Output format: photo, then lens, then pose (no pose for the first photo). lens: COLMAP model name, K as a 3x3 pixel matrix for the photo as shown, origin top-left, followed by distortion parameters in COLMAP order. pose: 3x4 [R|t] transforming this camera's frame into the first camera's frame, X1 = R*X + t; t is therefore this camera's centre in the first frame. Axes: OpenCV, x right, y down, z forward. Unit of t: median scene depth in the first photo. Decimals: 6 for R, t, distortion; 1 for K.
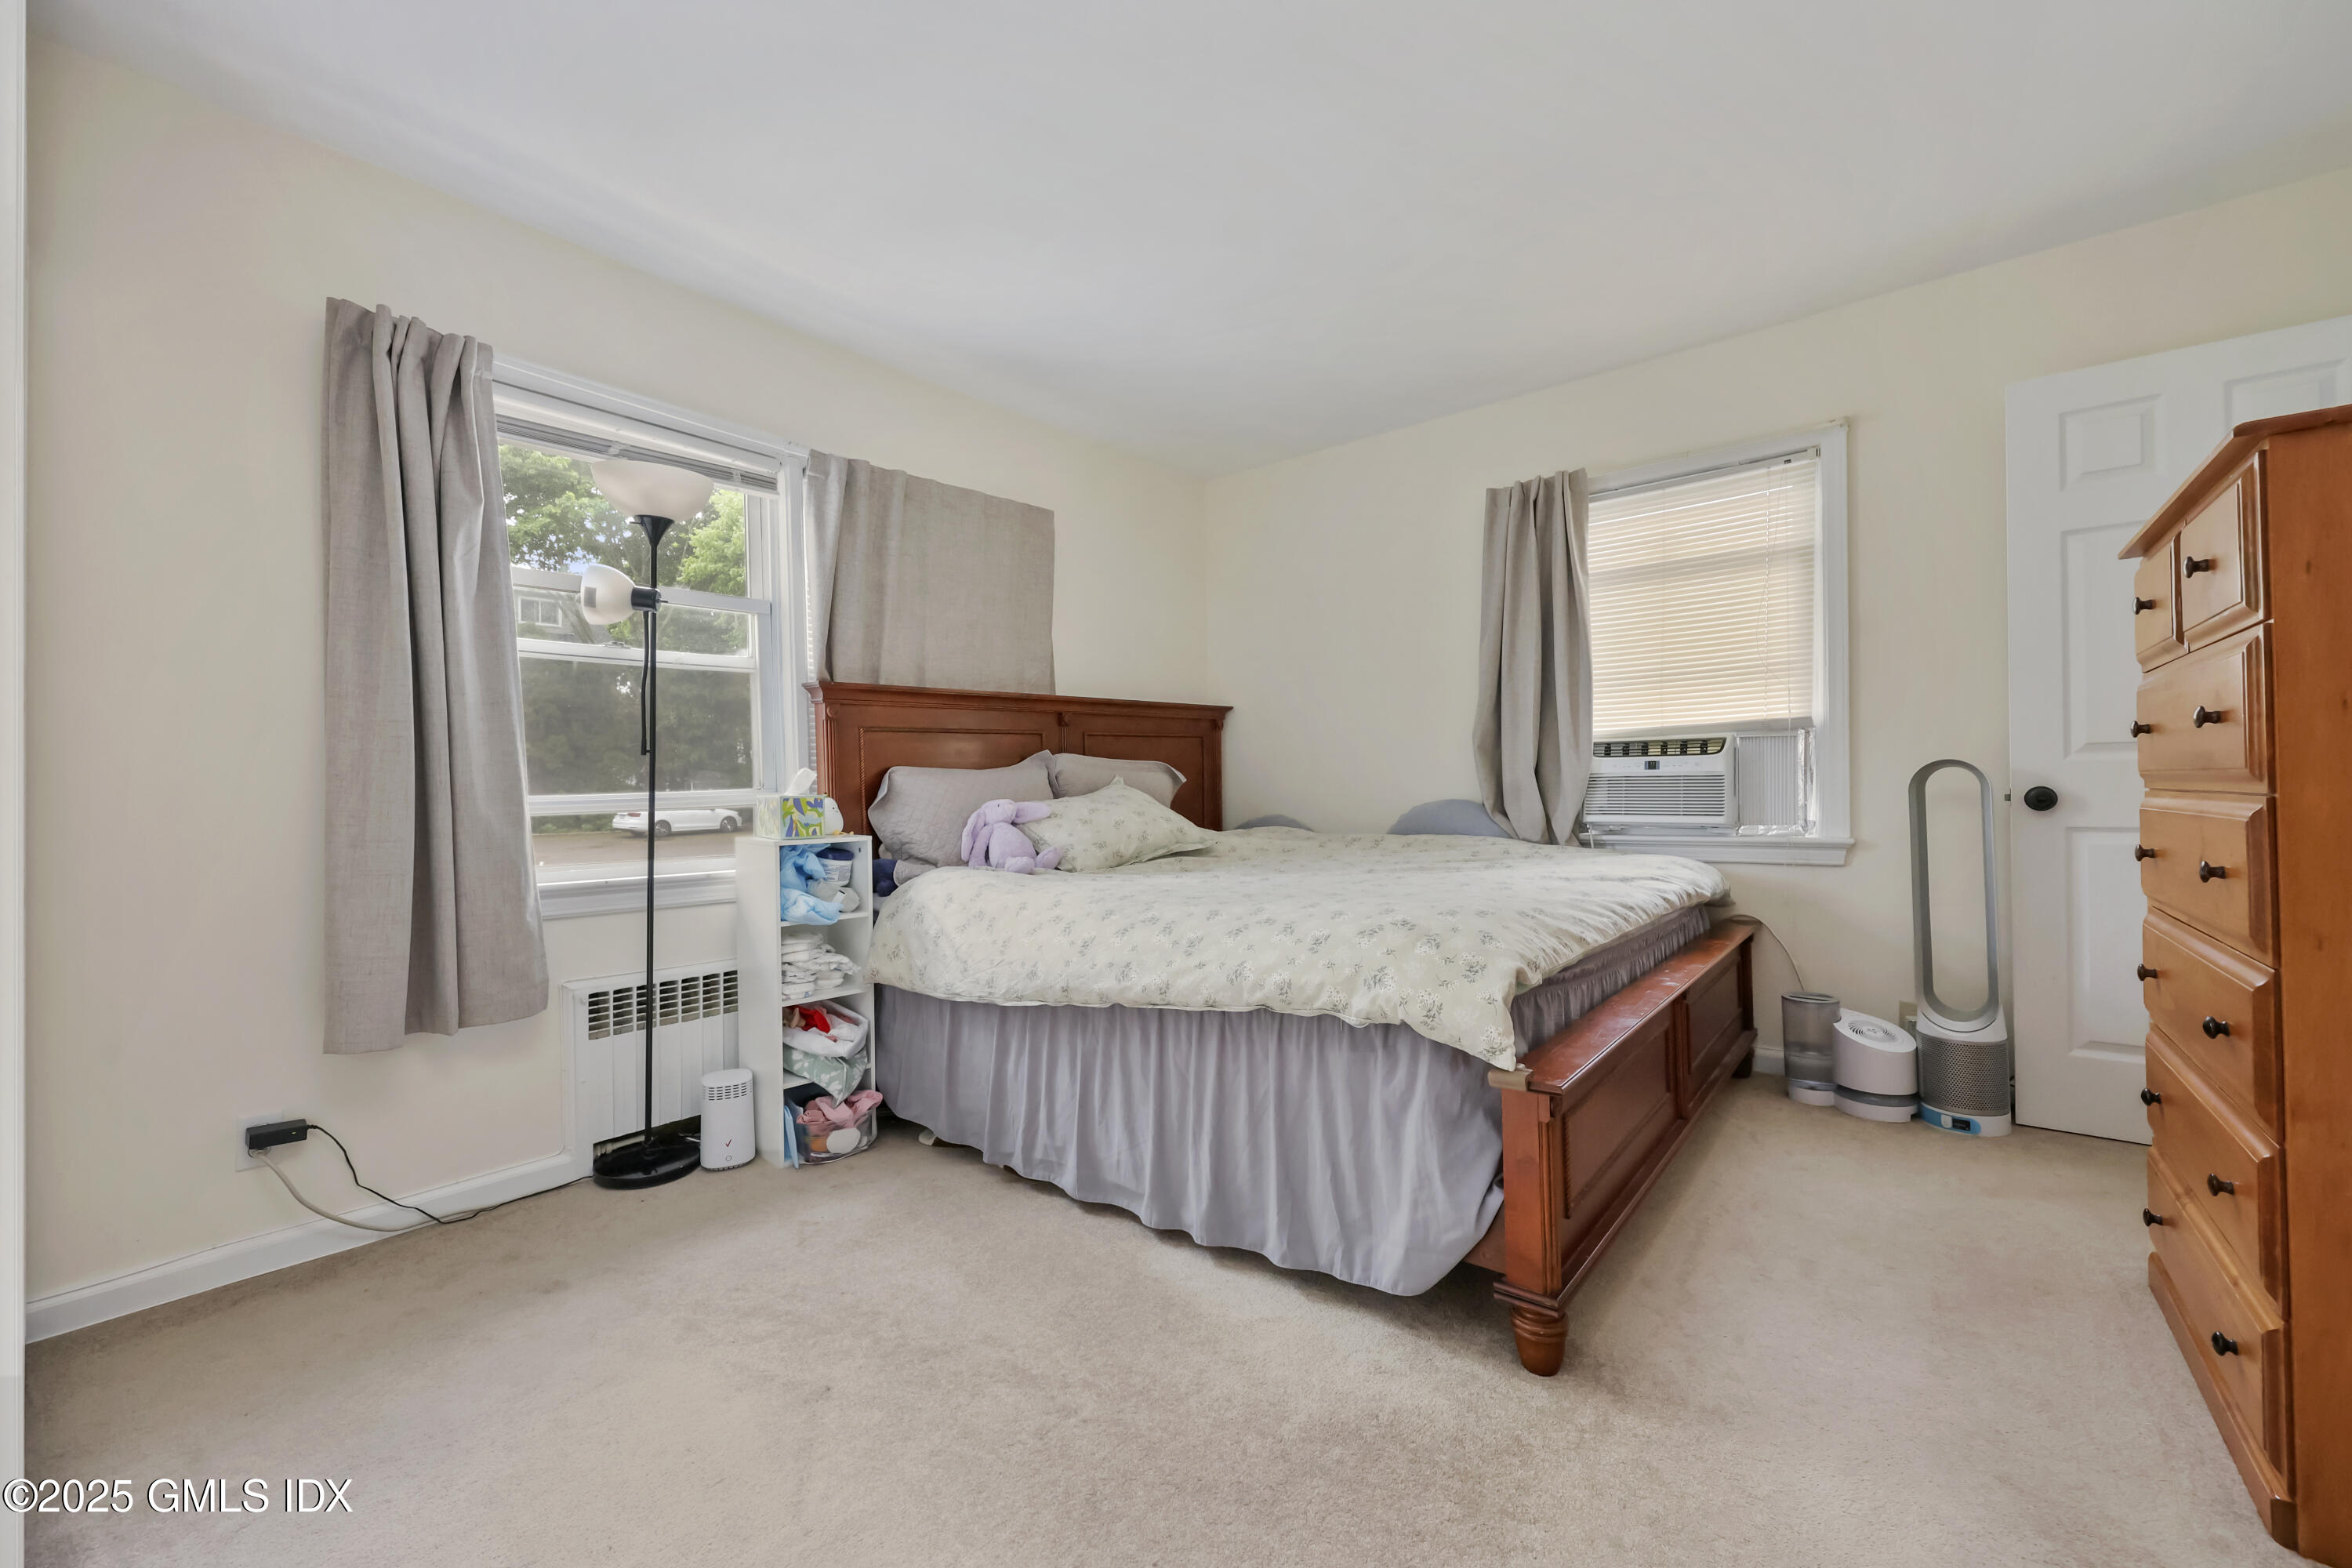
lens RADIAL K [[960.1, 0, 1185.9], [0, 960.1, 784.9], [0, 0, 1]] dist [-0.000341, 0.000104]
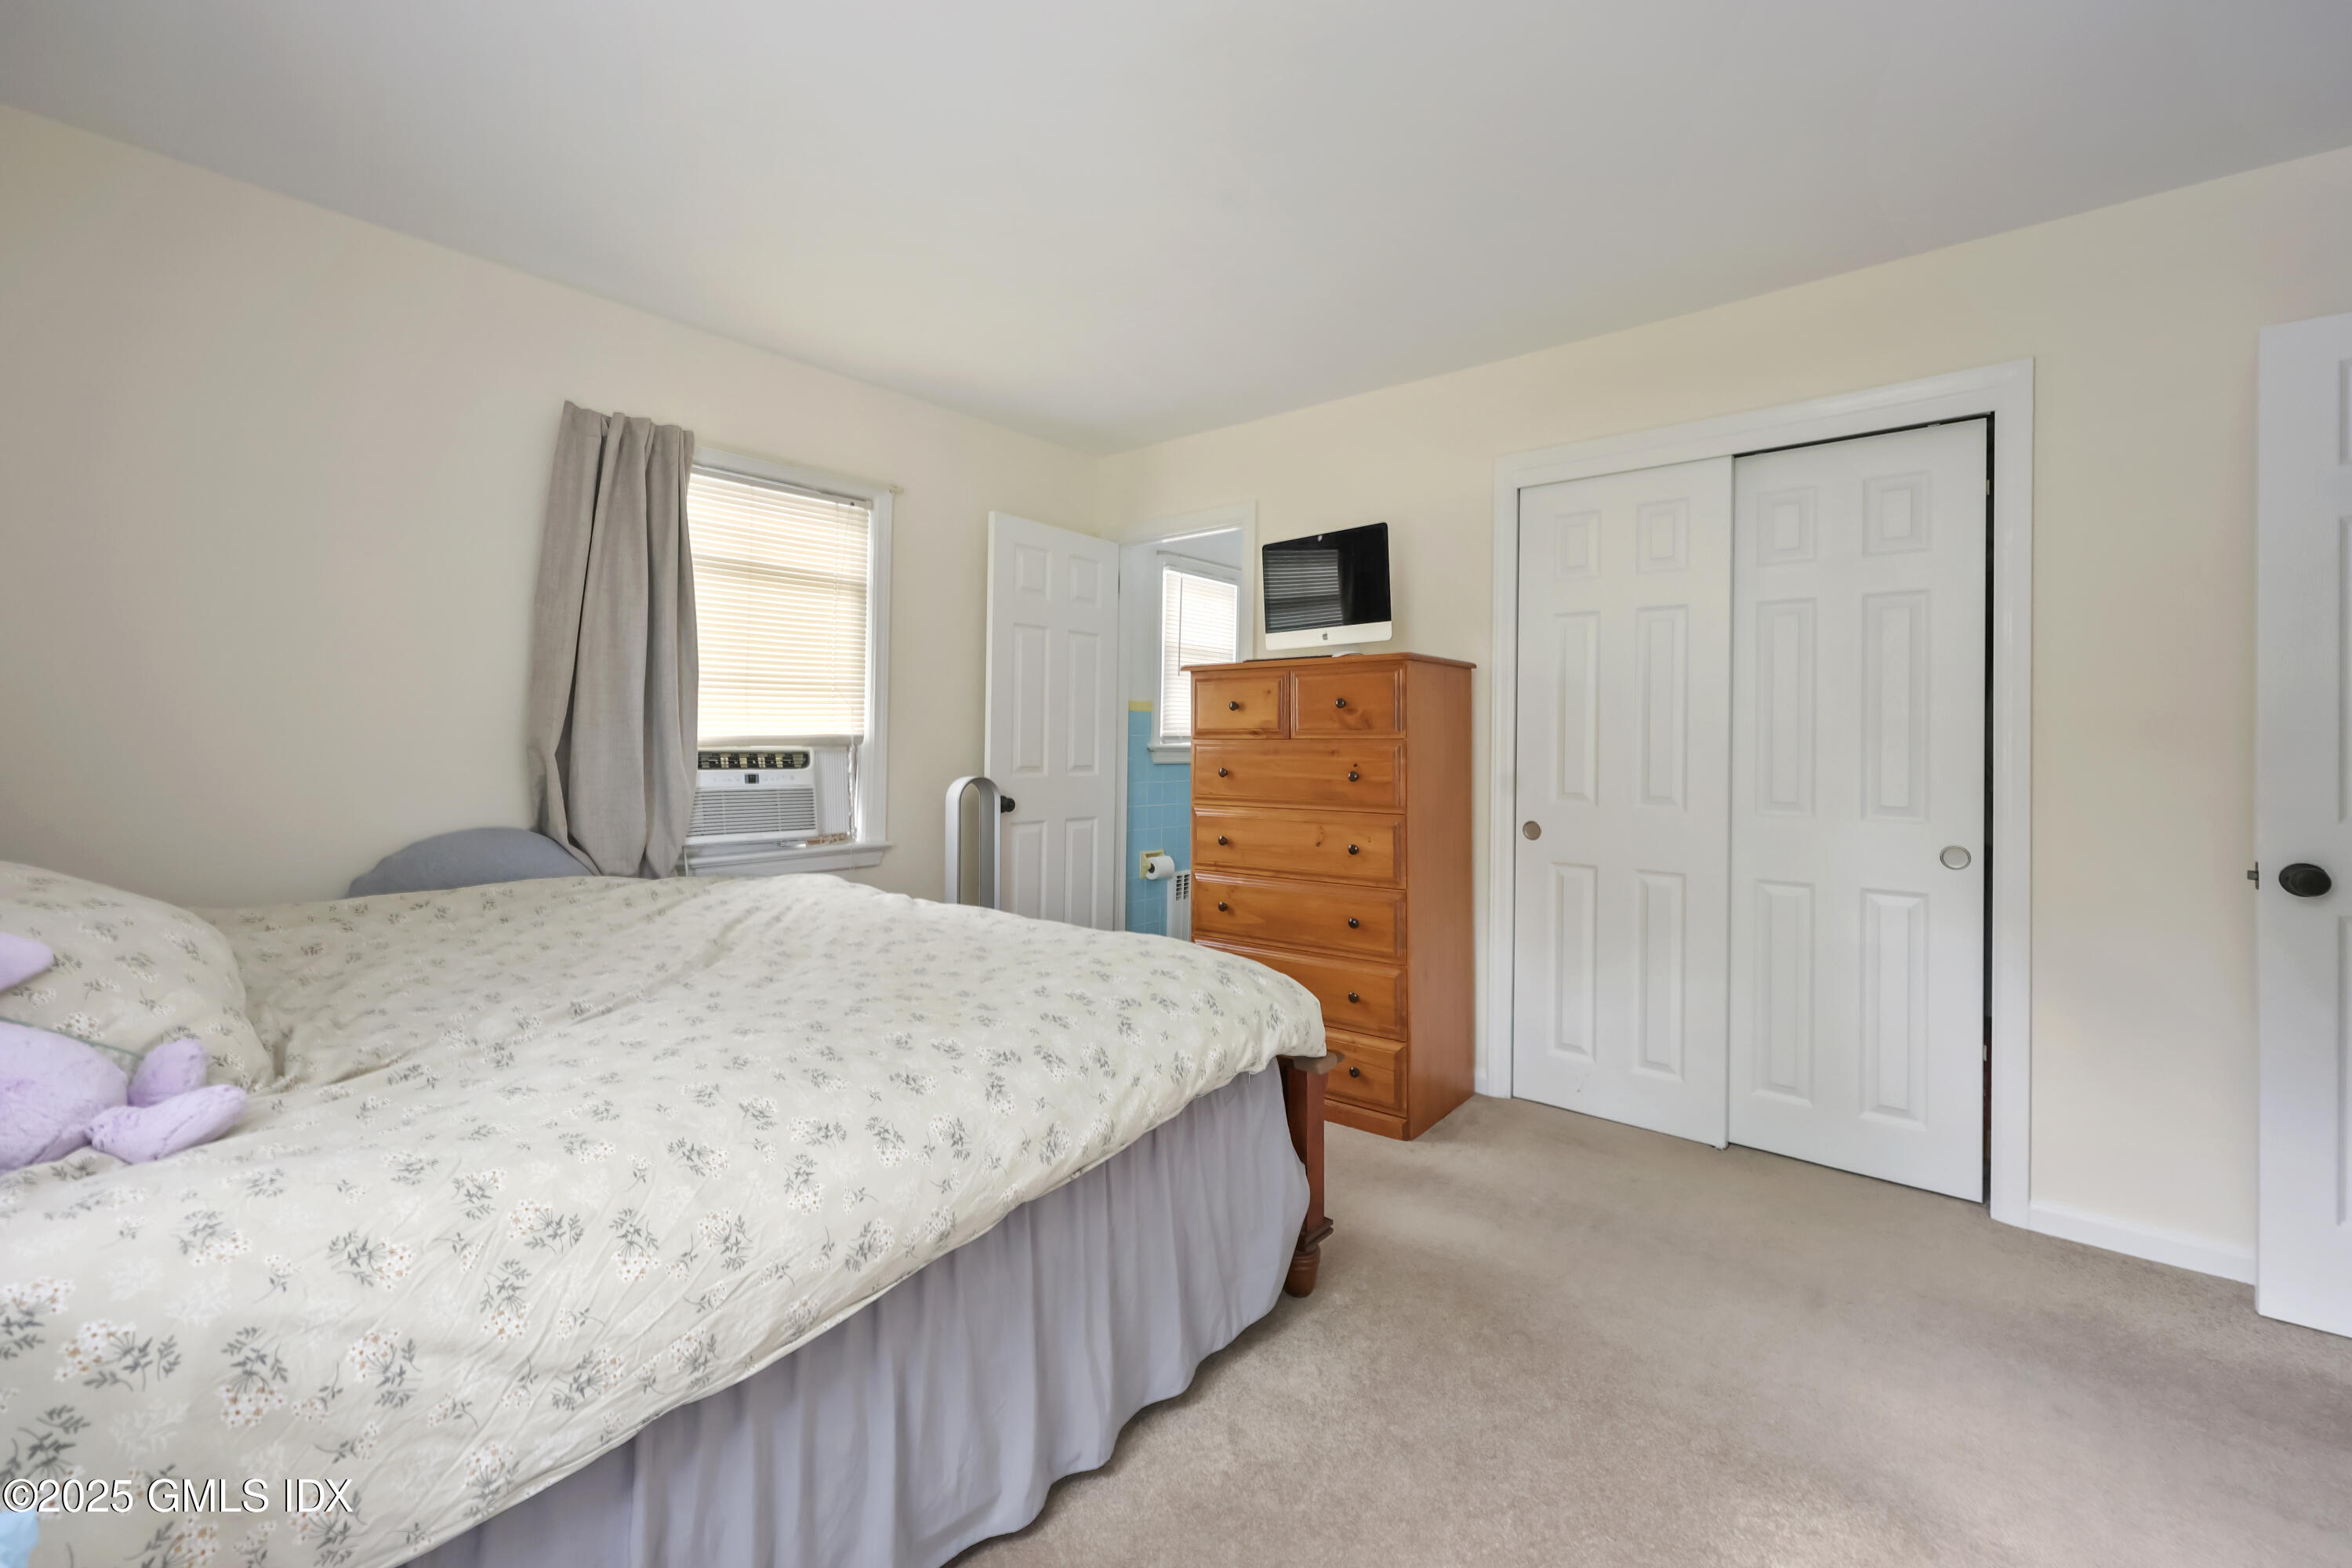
lens RADIAL K [[960.1, 0, 1186.5], [0, 960.1, 763.8], [0, 0, 1]] dist [-0.000341, 0.000104]
pose [[0.028338, 0.000616, 0.999598, -0.451038], [-0.006372, 0.999980, -0.000436, -0.038402], [-0.999578, -0.006357, 0.028341, 0.569470]]
